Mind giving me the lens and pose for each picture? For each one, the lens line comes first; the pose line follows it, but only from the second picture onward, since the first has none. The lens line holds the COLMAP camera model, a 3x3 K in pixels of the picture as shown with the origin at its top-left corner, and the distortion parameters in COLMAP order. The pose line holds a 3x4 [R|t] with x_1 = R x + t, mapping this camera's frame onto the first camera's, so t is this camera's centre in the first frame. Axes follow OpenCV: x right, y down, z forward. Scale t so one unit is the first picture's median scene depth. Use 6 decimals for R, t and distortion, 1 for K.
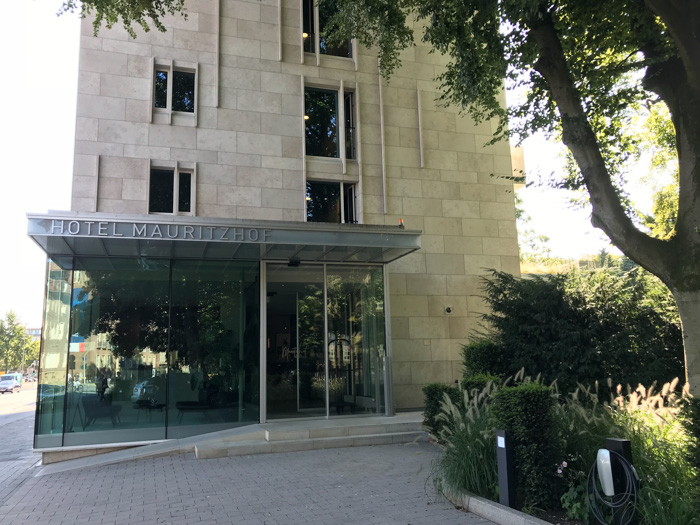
lens RADIAL K [[582.7, 0, 349.6], [0, 582.7, 262.4], [0, 0, 1]] dist [0.040591, -0.040959]
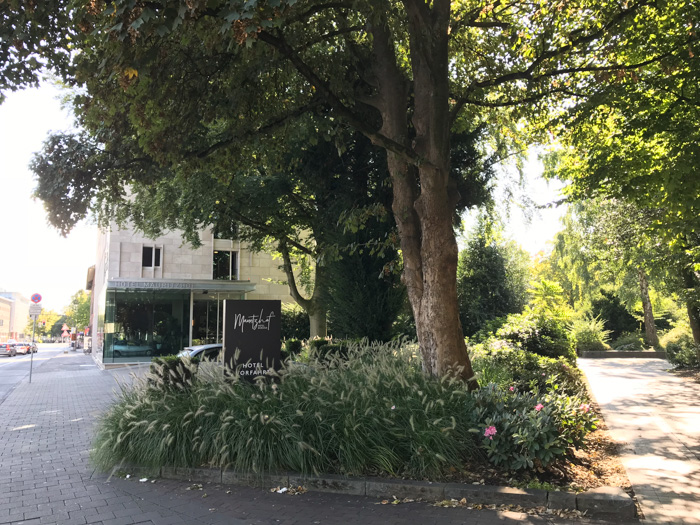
lens RADIAL K [[582.7, 0, 350.4], [0, 582.7, 262.0], [0, 0, 1]] dist [0.040591, -0.040959]
pose [[0.992784, 0.037349, 0.113948, 0.205674], [-0.042315, 0.998243, 0.041481, -0.233904], [-0.112199, -0.046003, 0.992620, -1.362852]]
